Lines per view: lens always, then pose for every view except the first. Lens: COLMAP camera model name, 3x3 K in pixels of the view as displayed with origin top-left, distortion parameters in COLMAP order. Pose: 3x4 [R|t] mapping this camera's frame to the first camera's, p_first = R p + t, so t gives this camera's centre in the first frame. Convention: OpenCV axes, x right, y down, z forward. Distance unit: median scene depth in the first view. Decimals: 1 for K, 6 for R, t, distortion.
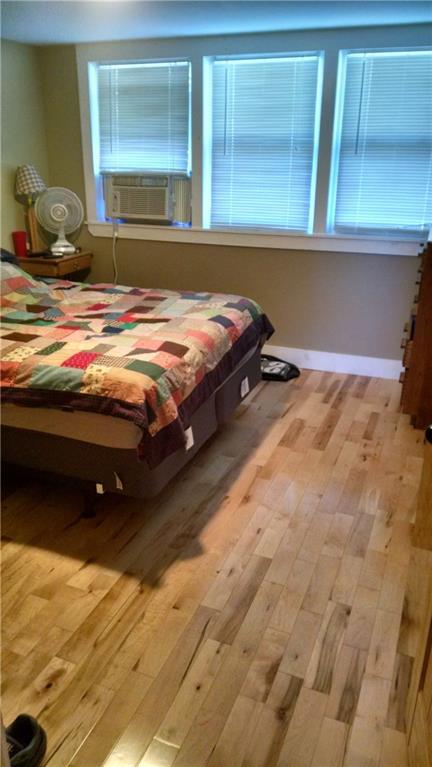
lens RADIAL K [[595.6, 0, 213.2], [0, 595.6, 383.4], [0, 0, 1]] dist [-0.009219, -0.004435]
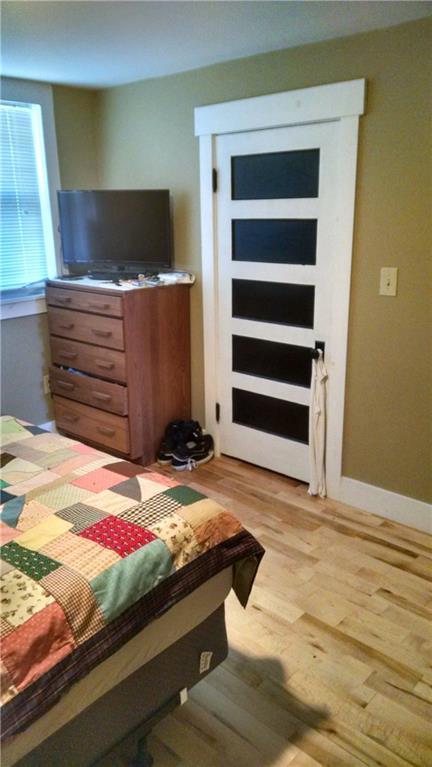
lens RADIAL K [[595.6, 0, 213.3], [0, 595.6, 383.6], [0, 0, 1]] dist [-0.009219, -0.004435]
pose [[0.355941, -0.291374, 0.887923, -0.713478], [0.365715, 0.917801, 0.154575, -0.252214], [-0.859976, 0.269707, 0.433243, 0.623901]]
